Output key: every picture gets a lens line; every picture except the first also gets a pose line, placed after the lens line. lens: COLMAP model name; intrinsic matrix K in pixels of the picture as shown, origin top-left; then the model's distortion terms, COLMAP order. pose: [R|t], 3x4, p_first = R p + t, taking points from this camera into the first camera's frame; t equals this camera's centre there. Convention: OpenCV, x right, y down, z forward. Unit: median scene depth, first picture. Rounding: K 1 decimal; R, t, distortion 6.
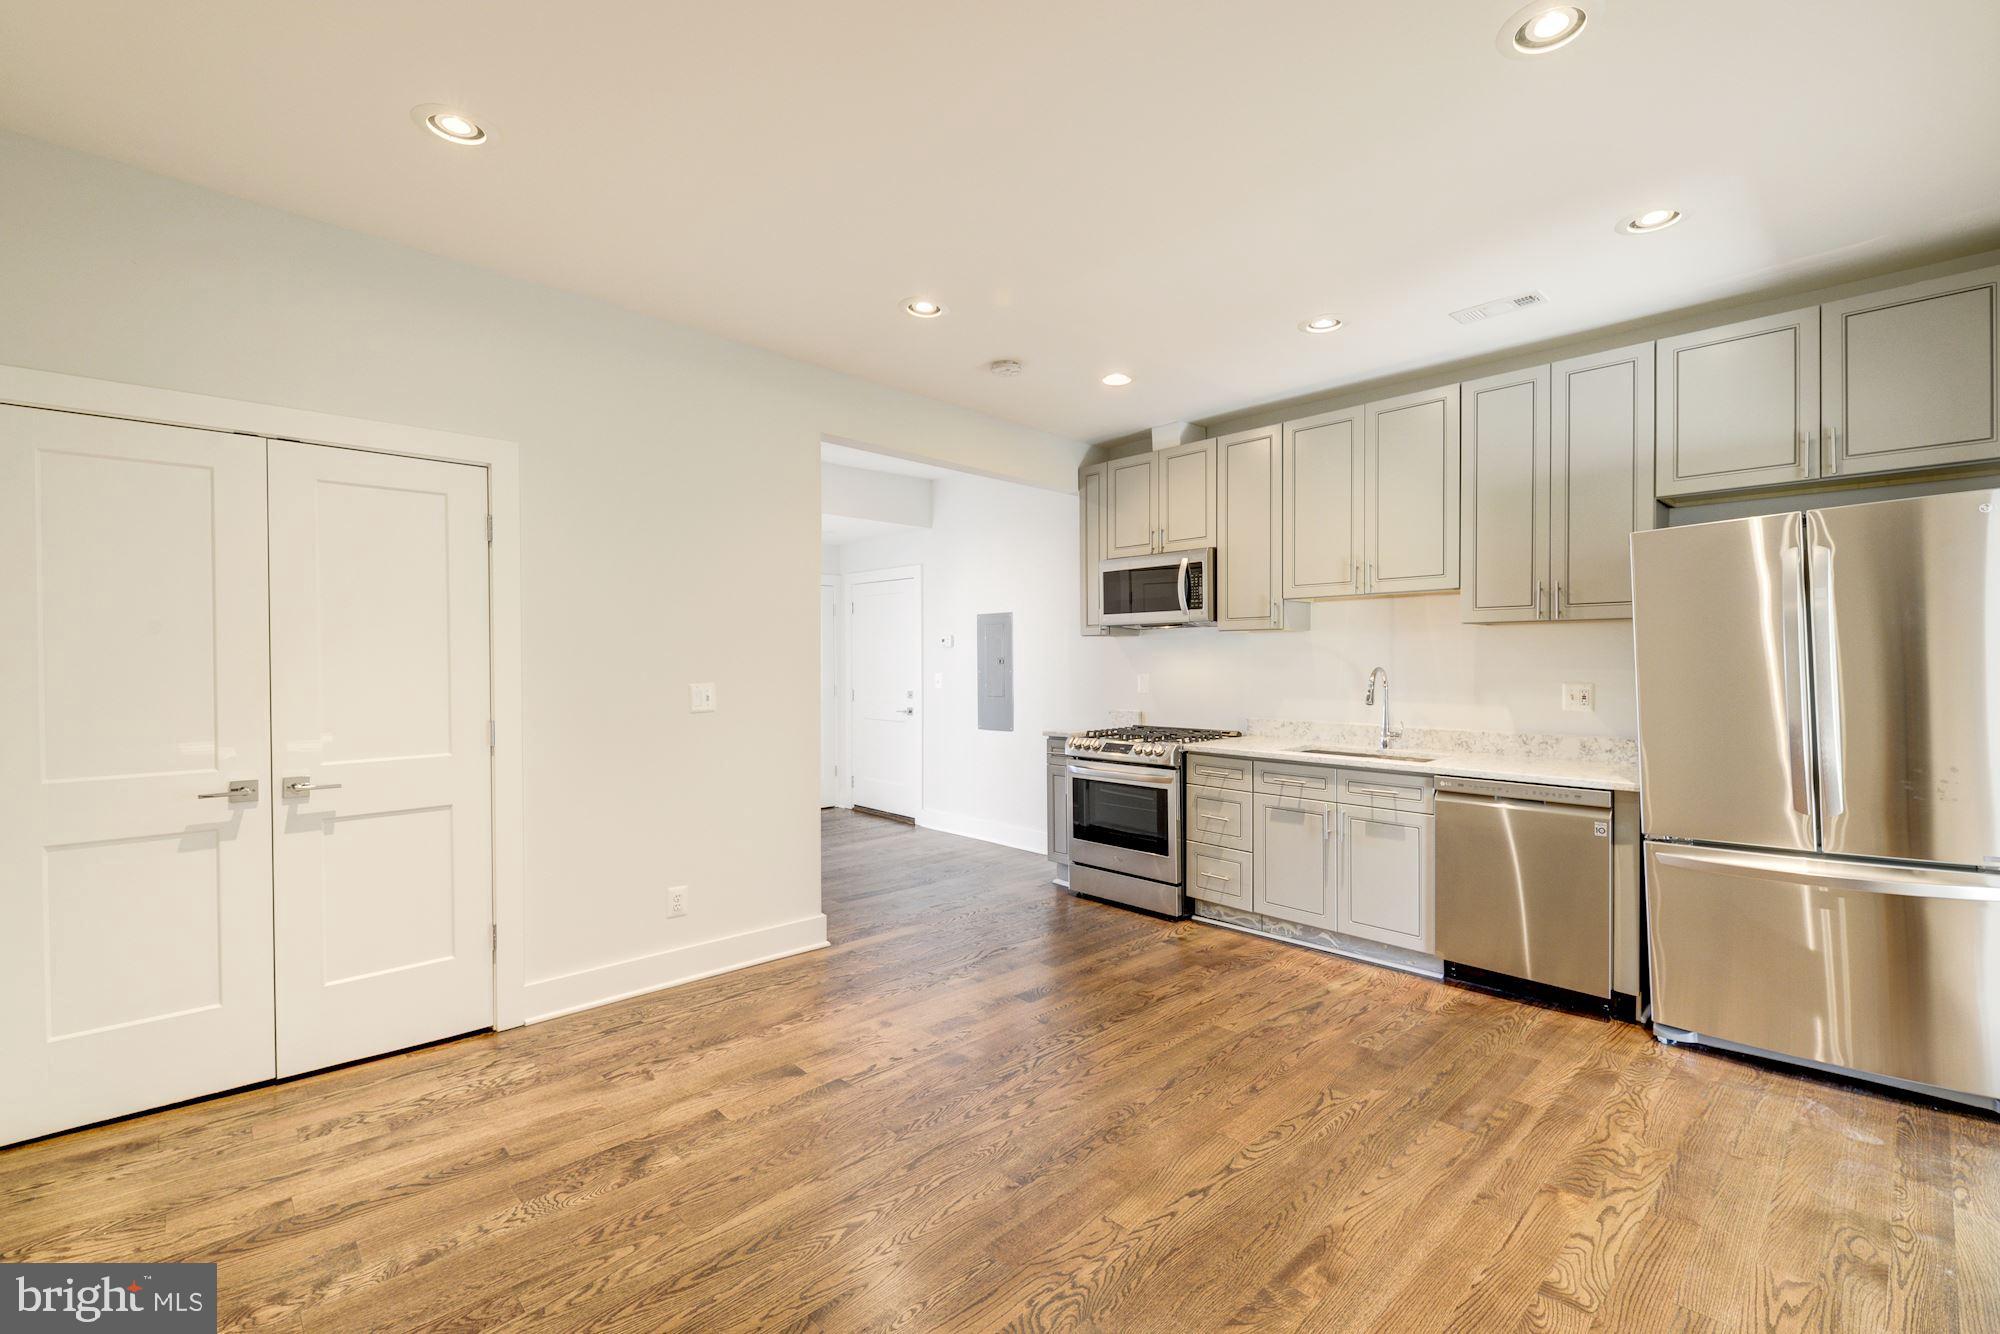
lens RADIAL K [[862.4, 0, 993.3], [0, 862.4, 664.0], [0, 0, 1]] dist [0.000985, -0.000234]
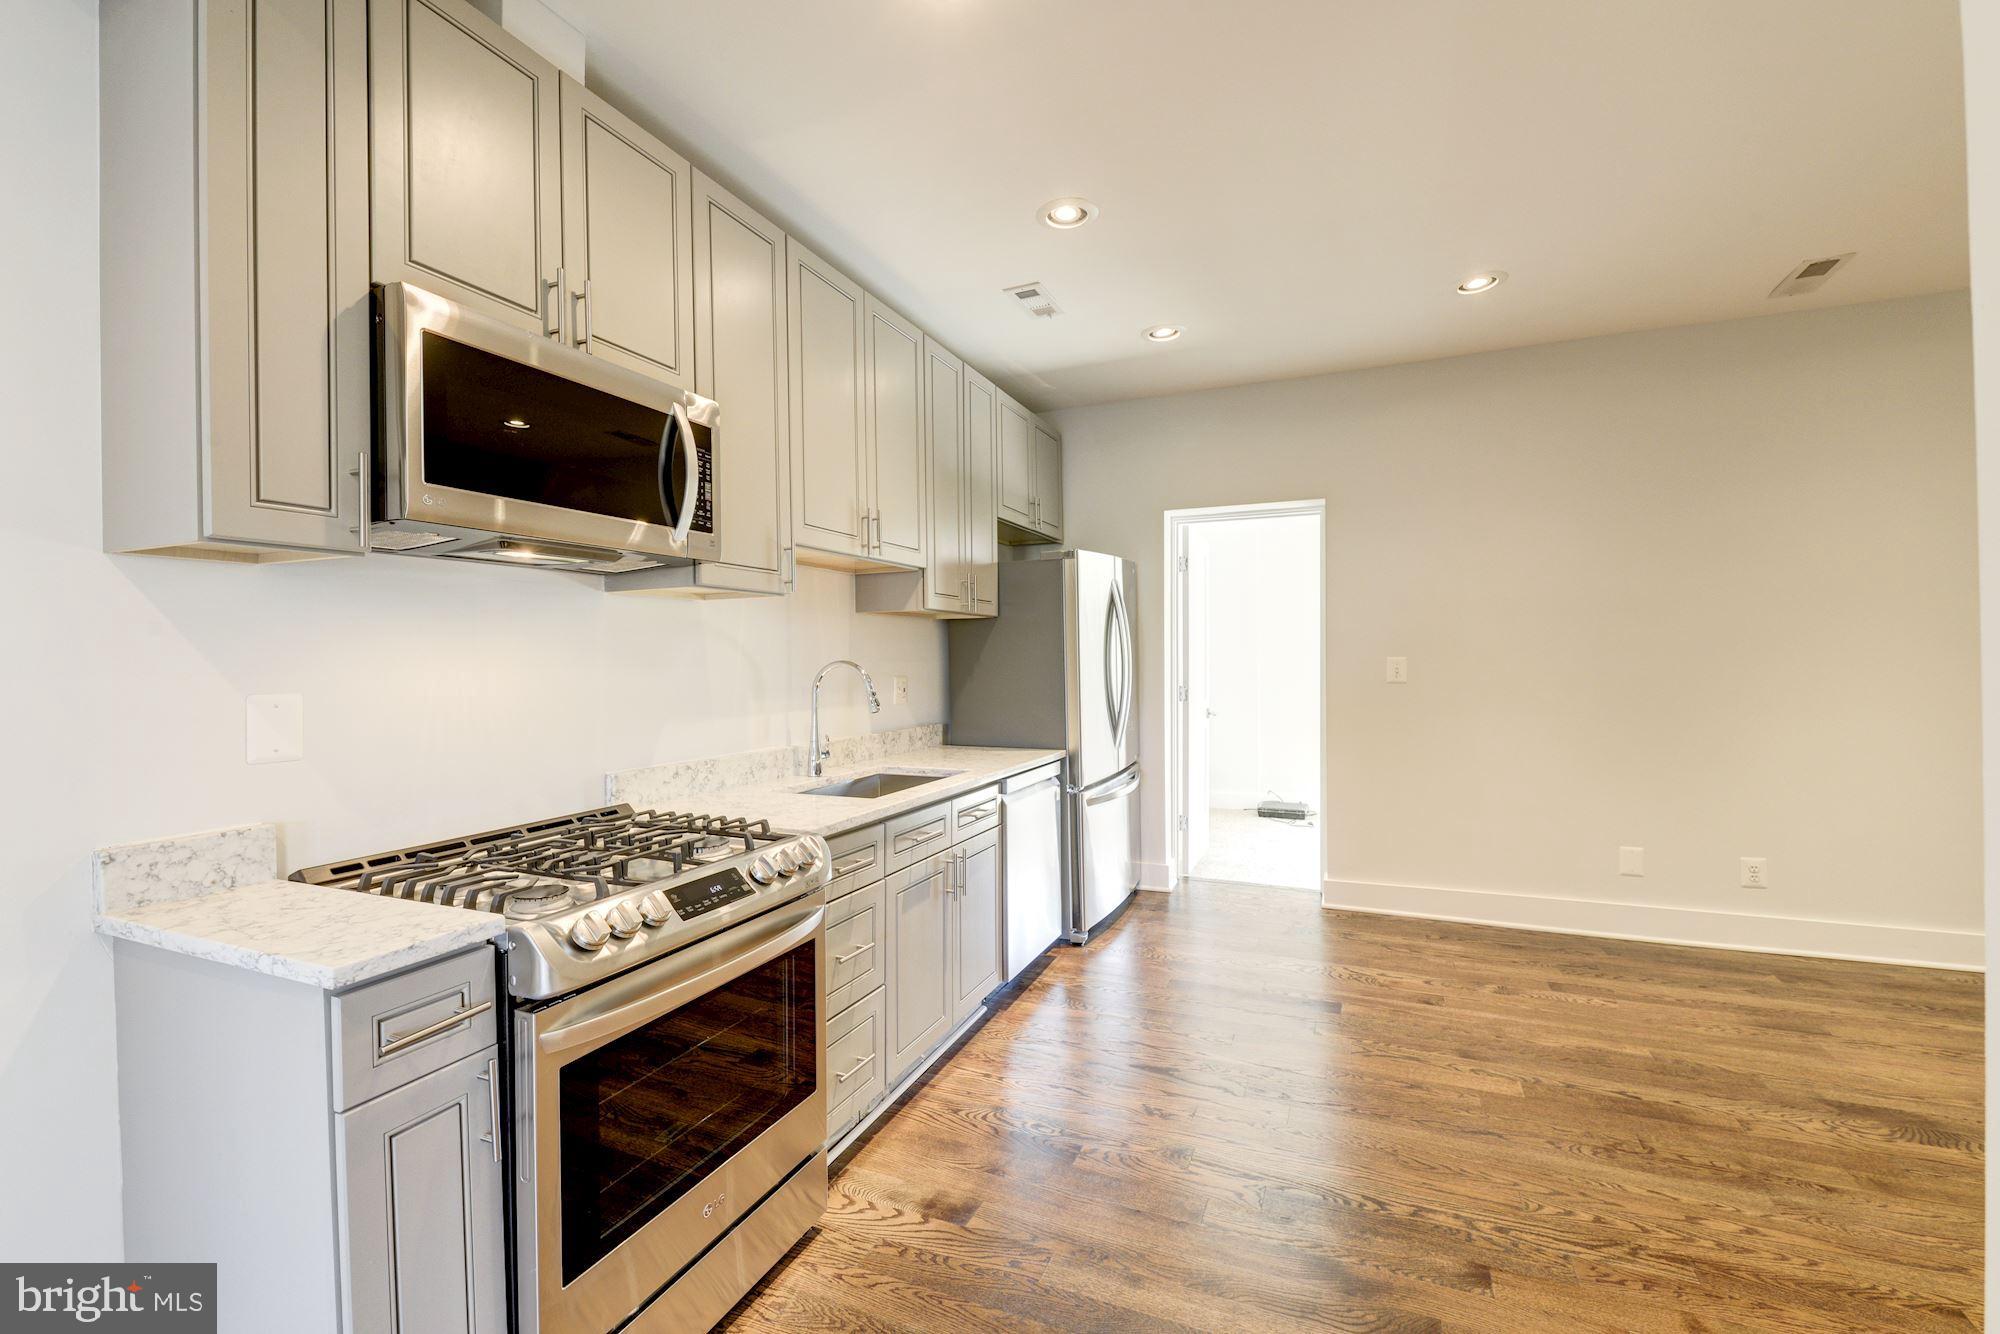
lens RADIAL K [[862.4, 0, 993.3], [0, 862.4, 664.0], [0, 0, 1]] dist [0.000985, -0.000234]
pose [[-0.401381, 0.006634, 0.915887, -0.258030], [0.018746, 0.999824, 0.000973, 0.007544], [-0.915719, 0.017559, -0.401435, 1.178928]]
